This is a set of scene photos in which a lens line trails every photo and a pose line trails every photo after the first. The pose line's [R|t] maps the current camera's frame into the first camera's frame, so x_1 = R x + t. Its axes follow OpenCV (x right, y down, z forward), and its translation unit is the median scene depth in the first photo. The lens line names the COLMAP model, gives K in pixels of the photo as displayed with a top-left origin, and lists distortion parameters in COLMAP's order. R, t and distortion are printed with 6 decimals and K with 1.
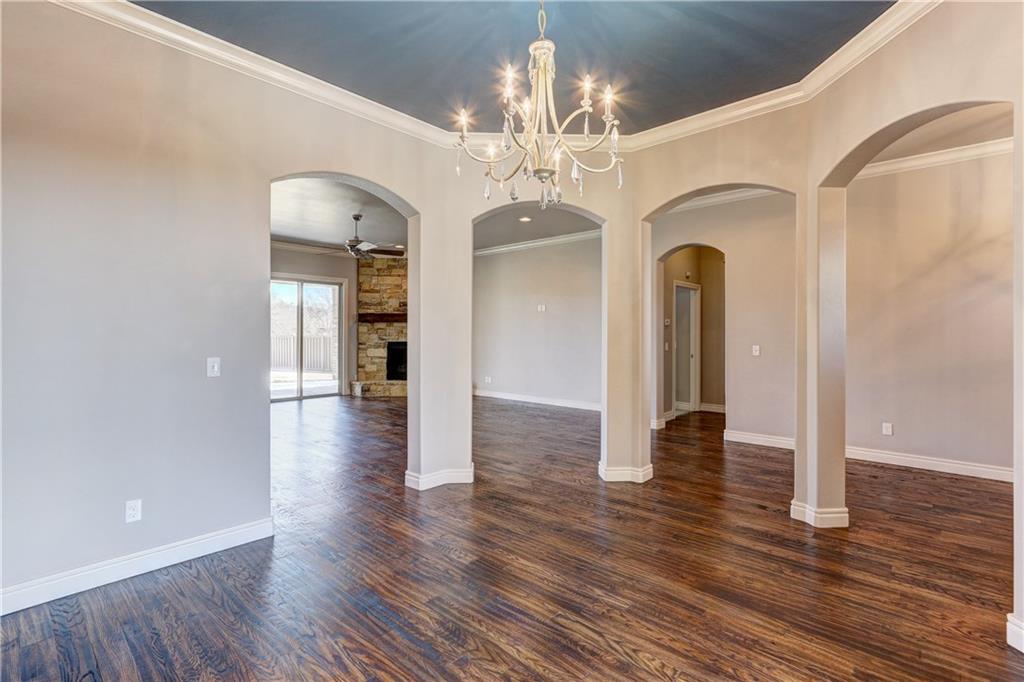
lens RADIAL K [[470.0, 0, 506.2], [0, 470.0, 331.8], [0, 0, 1]] dist [-0.003194, 0.002325]
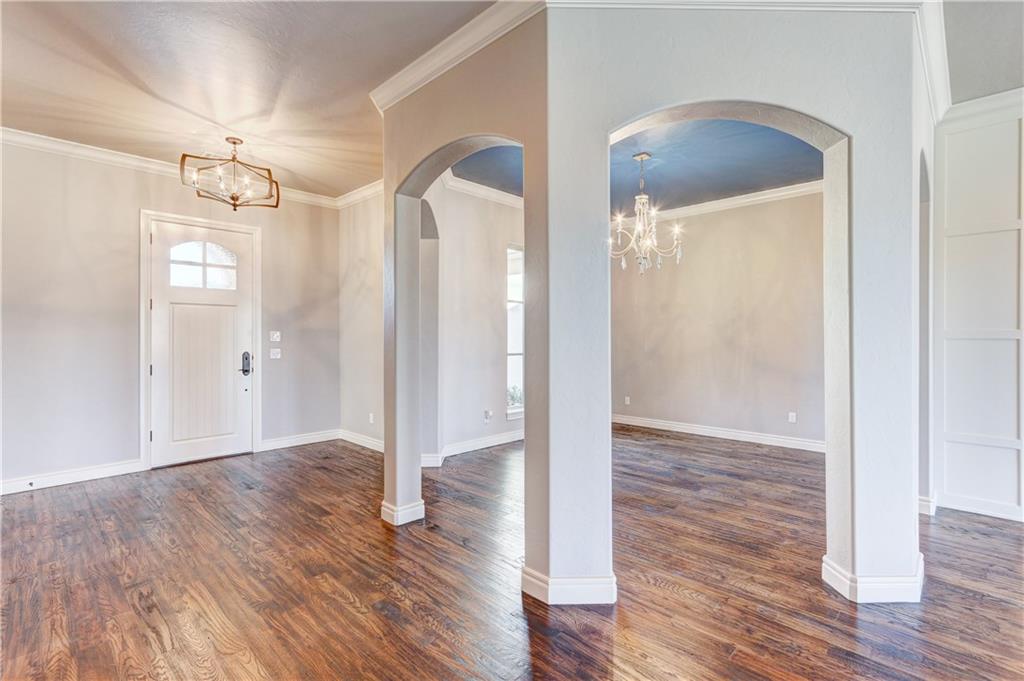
lens RADIAL K [[470.0, 0, 502.6], [0, 470.0, 334.0], [0, 0, 1]] dist [-0.003194, 0.002325]
pose [[-0.999458, -0.002001, 0.032846, 0.132721], [-0.001915, 0.999995, 0.002677, -0.001506], [-0.032851, 0.002613, -0.999457, 0.658194]]
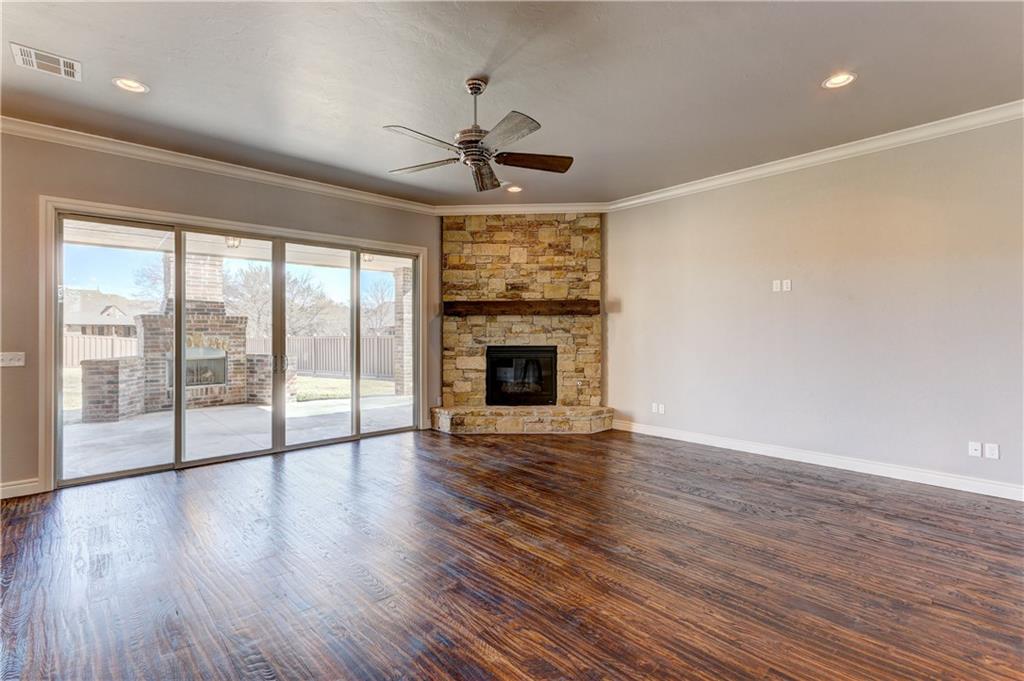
lens RADIAL K [[470.0, 0, 511.8], [0, 470.0, 329.3], [0, 0, 1]] dist [-0.003194, 0.002325]
pose [[0.996809, -0.005496, -0.079633, -0.169388], [0.005163, 0.999977, -0.004385, 0.001747], [0.079655, 0.003960, 0.996815, 0.366749]]
